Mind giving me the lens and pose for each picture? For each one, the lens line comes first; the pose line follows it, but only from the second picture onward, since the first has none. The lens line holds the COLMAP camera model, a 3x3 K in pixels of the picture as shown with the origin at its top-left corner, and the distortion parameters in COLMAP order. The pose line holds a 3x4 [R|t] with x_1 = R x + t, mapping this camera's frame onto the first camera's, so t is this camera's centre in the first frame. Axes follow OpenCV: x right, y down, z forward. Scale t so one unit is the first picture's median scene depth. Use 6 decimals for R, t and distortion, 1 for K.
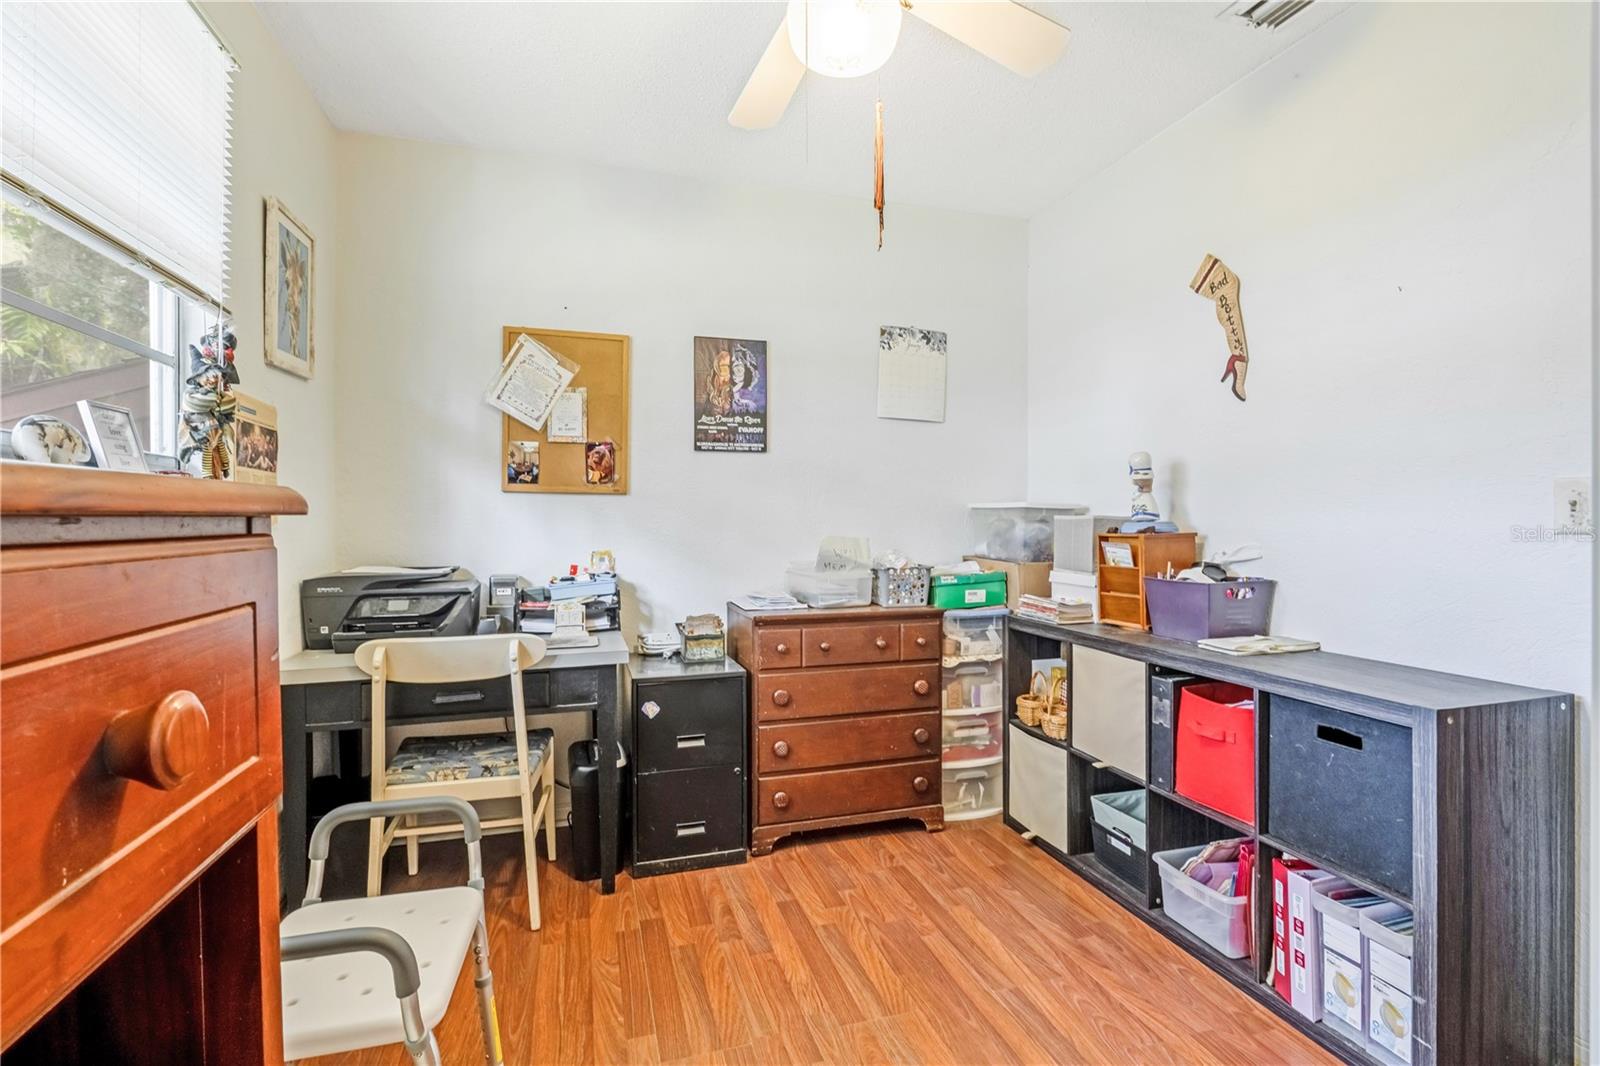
lens RADIAL K [[743.4, 0, 798.5], [0, 743.4, 521.2], [0, 0, 1]] dist [-0.005831, 0.000334]
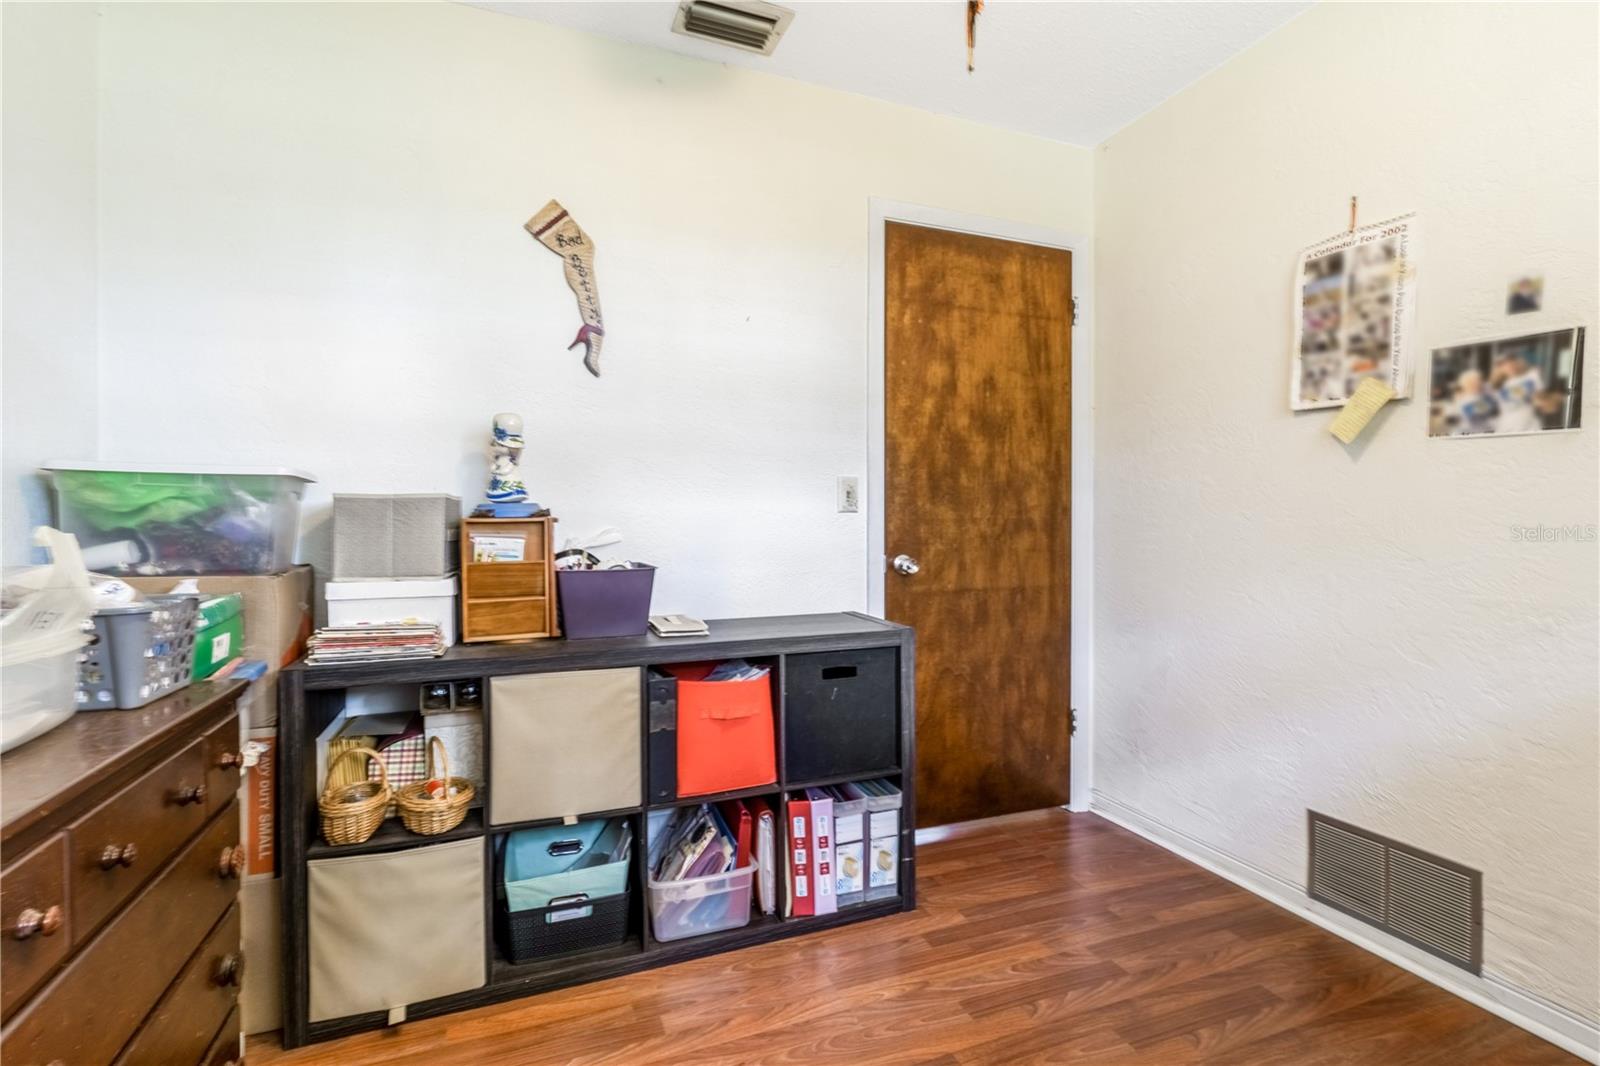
lens RADIAL K [[743.4, 0, 800.2], [0, 743.4, 522.3], [0, 0, 1]] dist [-0.005831, 0.000334]
pose [[-0.076616, -0.004573, 0.997050, -0.311038], [0.005841, 0.999970, 0.005036, 0.017528], [-0.997044, 0.006210, -0.076587, 0.692792]]
